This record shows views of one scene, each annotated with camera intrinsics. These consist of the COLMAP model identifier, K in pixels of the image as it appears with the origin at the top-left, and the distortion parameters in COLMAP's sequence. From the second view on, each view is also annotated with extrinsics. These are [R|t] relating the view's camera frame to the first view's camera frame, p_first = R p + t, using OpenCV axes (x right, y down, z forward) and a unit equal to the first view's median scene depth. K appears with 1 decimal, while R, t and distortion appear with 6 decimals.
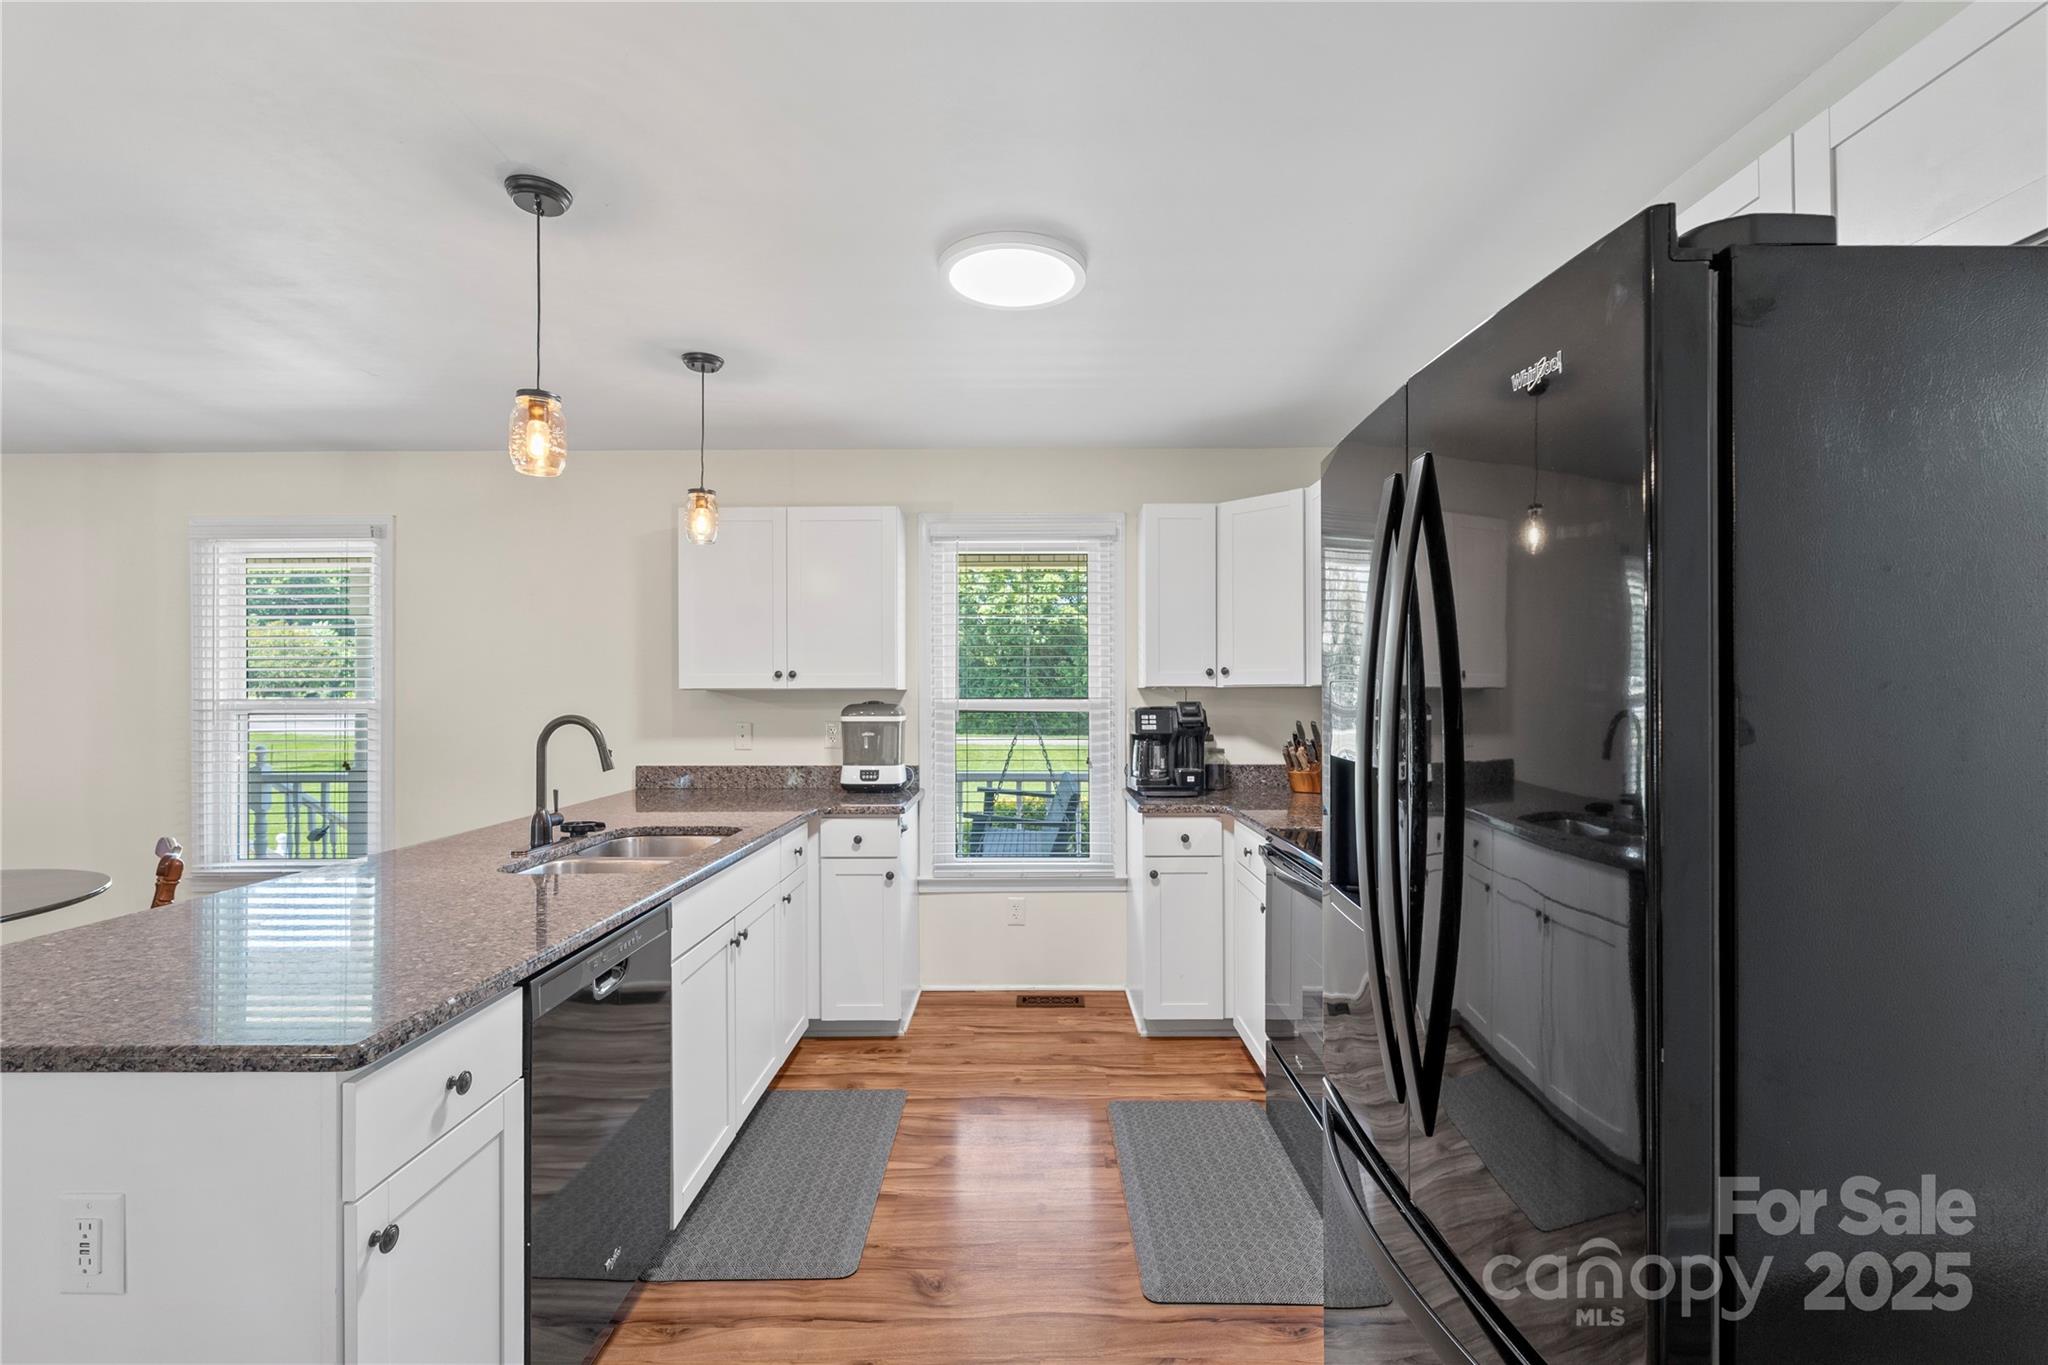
lens RADIAL K [[917.2, 0, 1026.3], [0, 917.2, 688.0], [0, 0, 1]] dist [-0.001752, -0.000266]
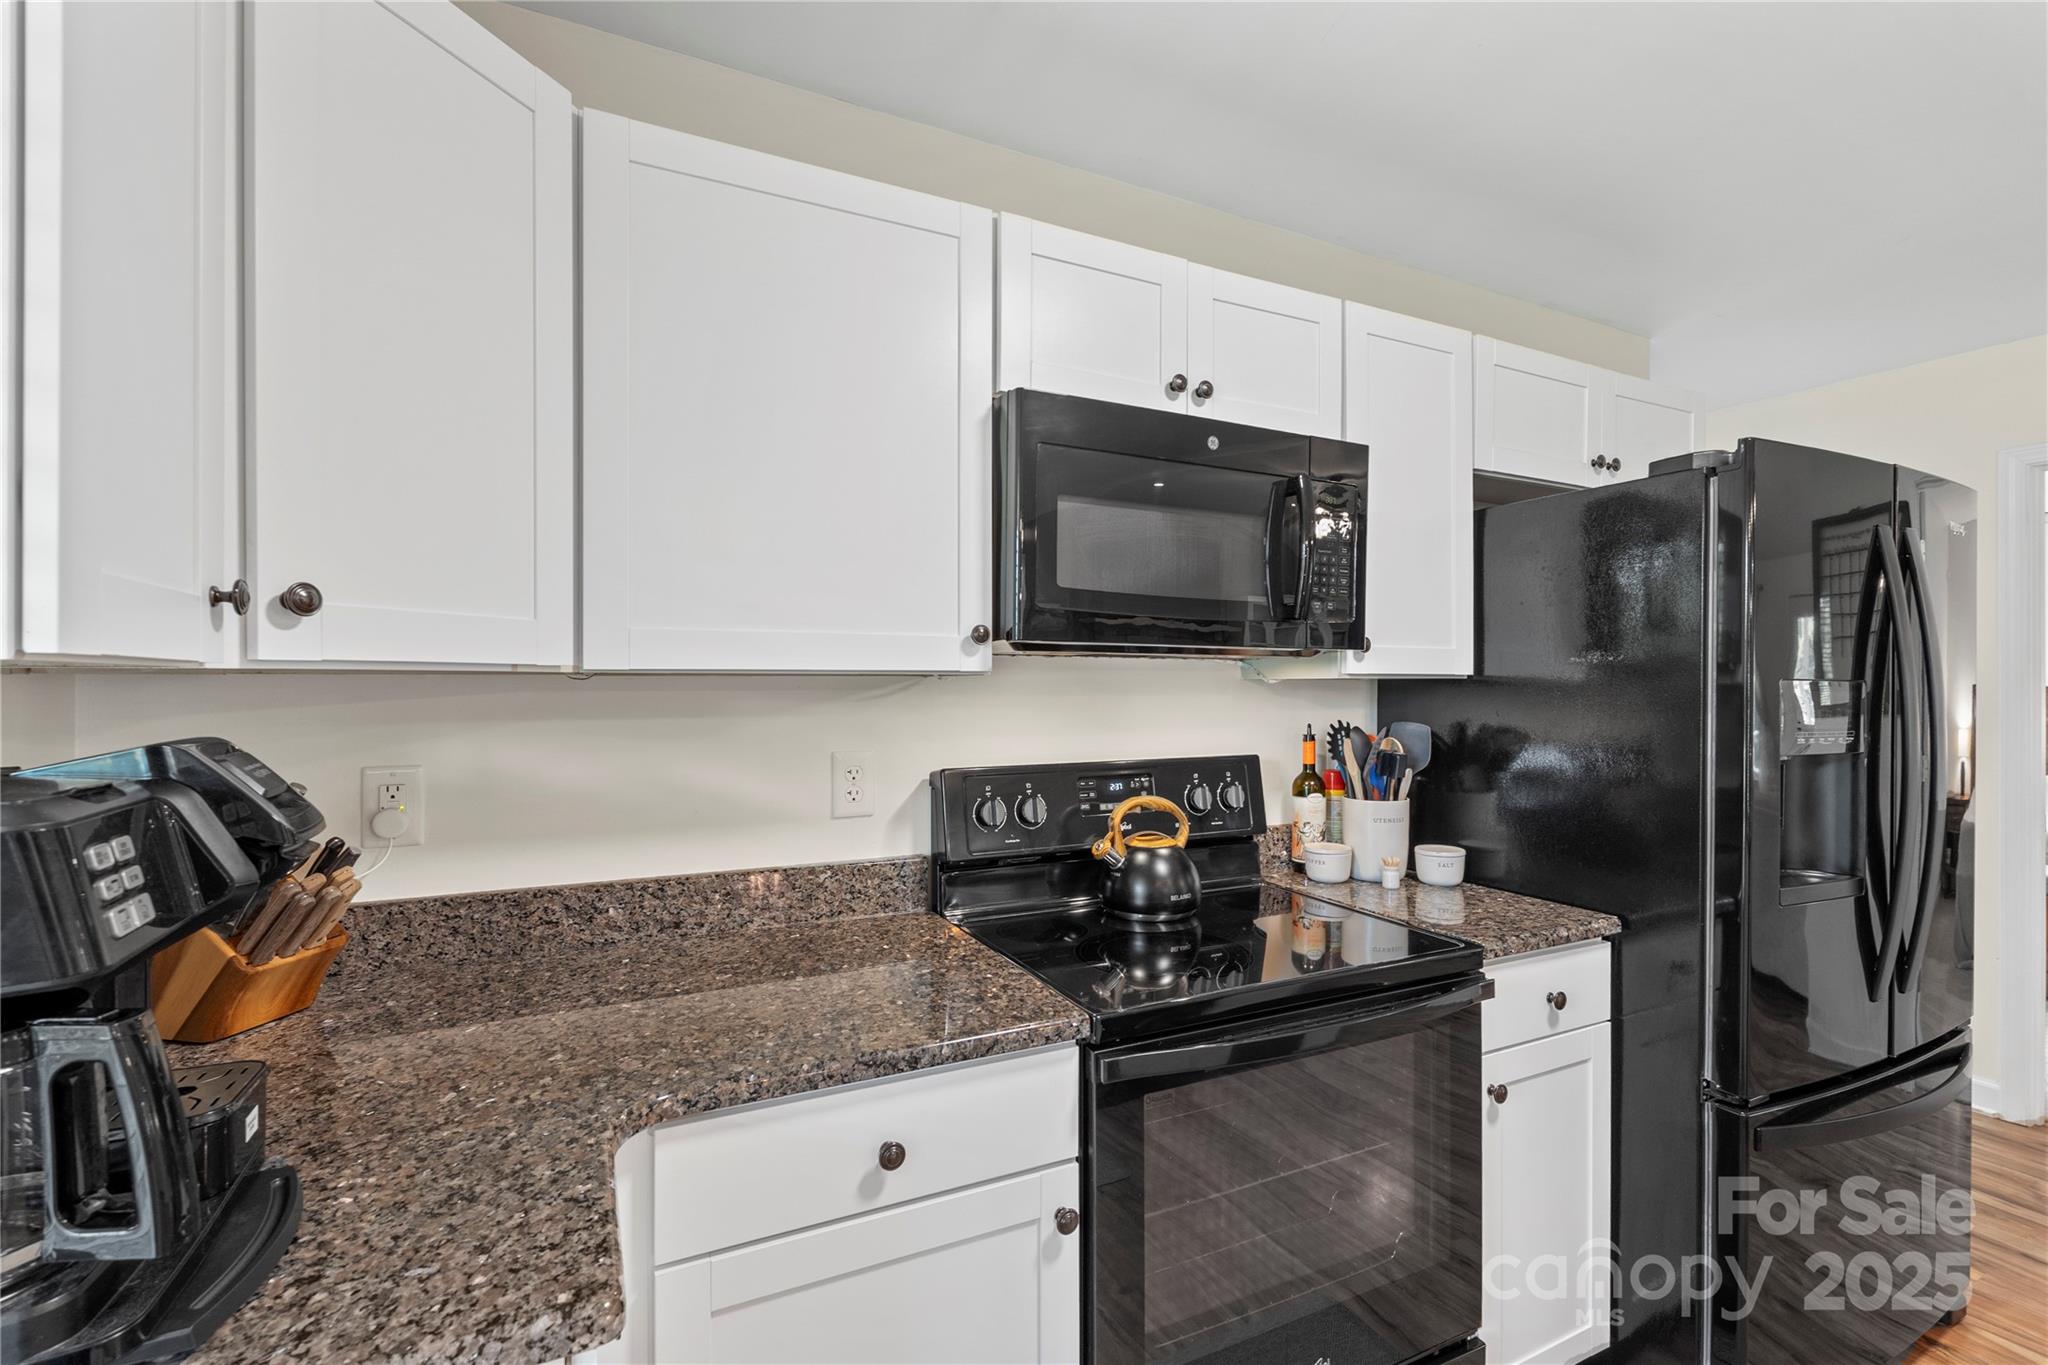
lens RADIAL K [[893.9, 0, 1018.1], [0, 893.9, 688.0], [0, 0, 1]] dist [-0.001880, -0.000095]
pose [[-0.442013, 0.001494, 0.897007, -0.065478], [-0.003466, 0.999988, -0.003374, 0.003859], [-0.897002, -0.004601, -0.442003, 0.901422]]
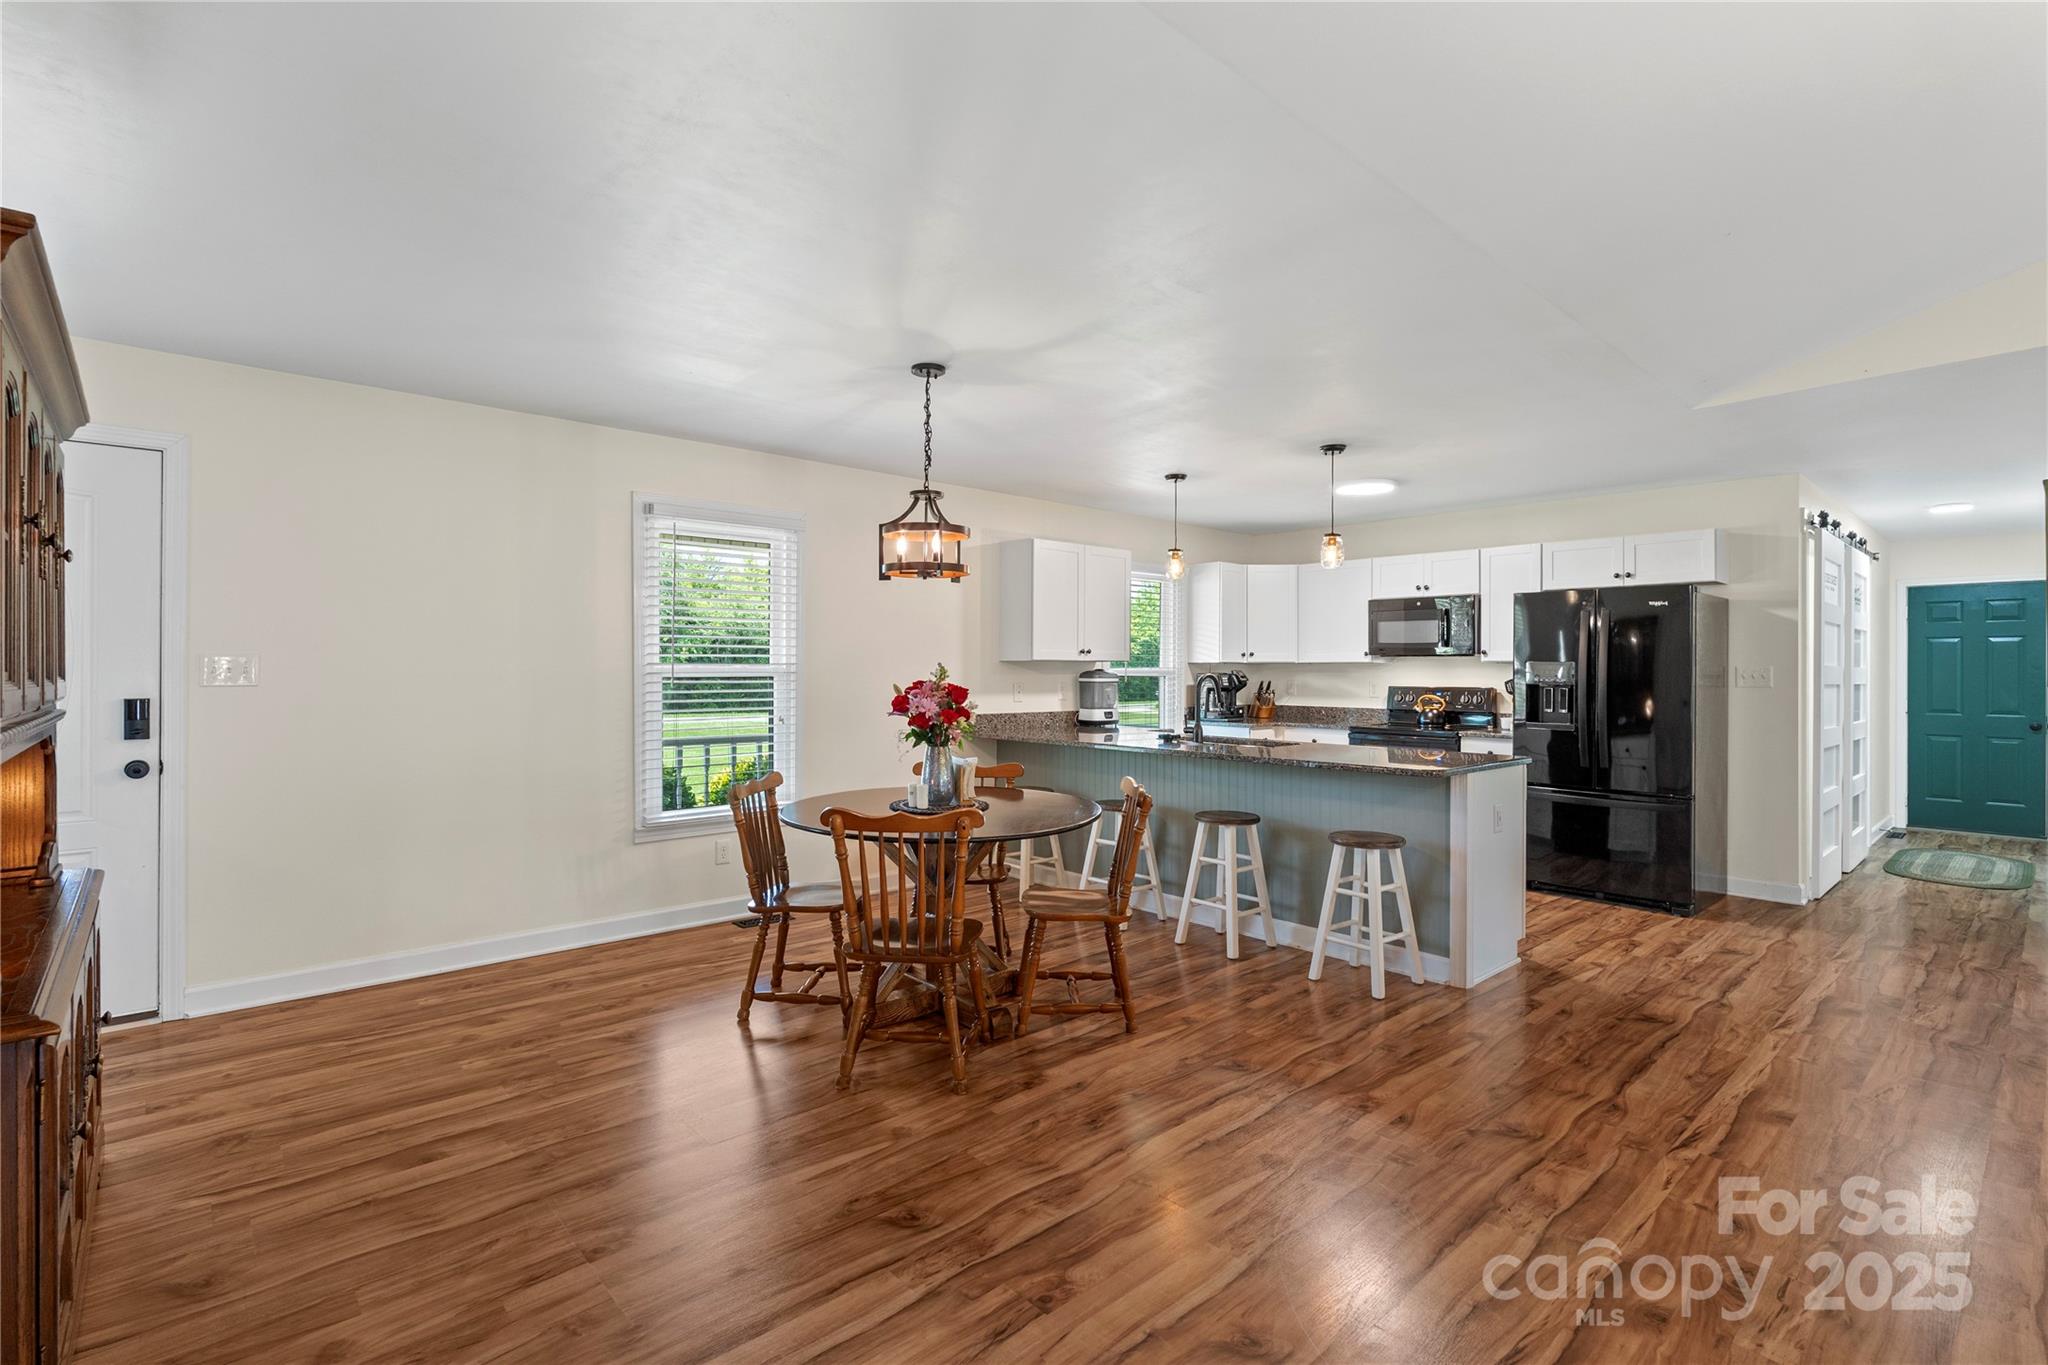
lens RADIAL K [[955.1, 0, 1016.8], [0, 955.1, 668.7], [0, 0, 1]] dist [0.000286, 0.000076]
pose [[0.741864, 0.006314, 0.670520, -1.414048], [-0.010877, 0.999937, 0.002619, 0.011236], [-0.670462, -0.009236, 0.741887, -0.136169]]
